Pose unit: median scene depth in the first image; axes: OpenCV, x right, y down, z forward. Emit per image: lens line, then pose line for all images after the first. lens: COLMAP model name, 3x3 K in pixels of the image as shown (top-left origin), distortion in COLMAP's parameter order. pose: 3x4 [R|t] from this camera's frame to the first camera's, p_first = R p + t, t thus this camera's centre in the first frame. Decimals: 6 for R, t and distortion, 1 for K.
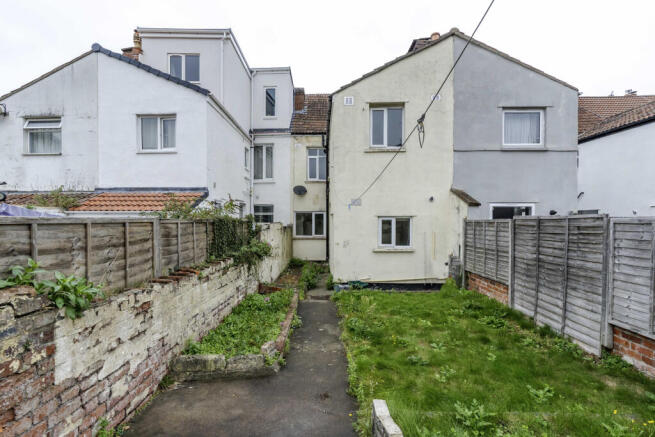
lens RADIAL K [[303.0, 0, 327.5], [0, 303.0, 218.5], [0, 0, 1]] dist [-0.000040, -0.000001]
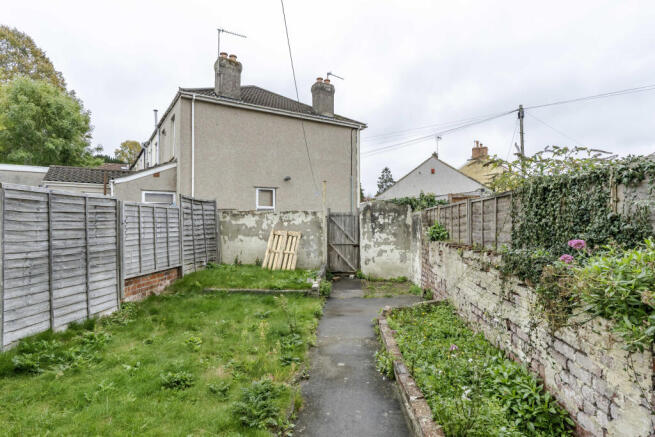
lens RADIAL K [[341.9, 0, 327.5], [0, 341.9, 218.5], [0, 0, 1]] dist [0.000861, 0.000284]
pose [[-0.997095, 0.003571, 0.076084, -0.051667], [0.001989, 0.999781, -0.020856, 0.085874], [-0.076141, -0.020644, -0.996883, 1.870747]]
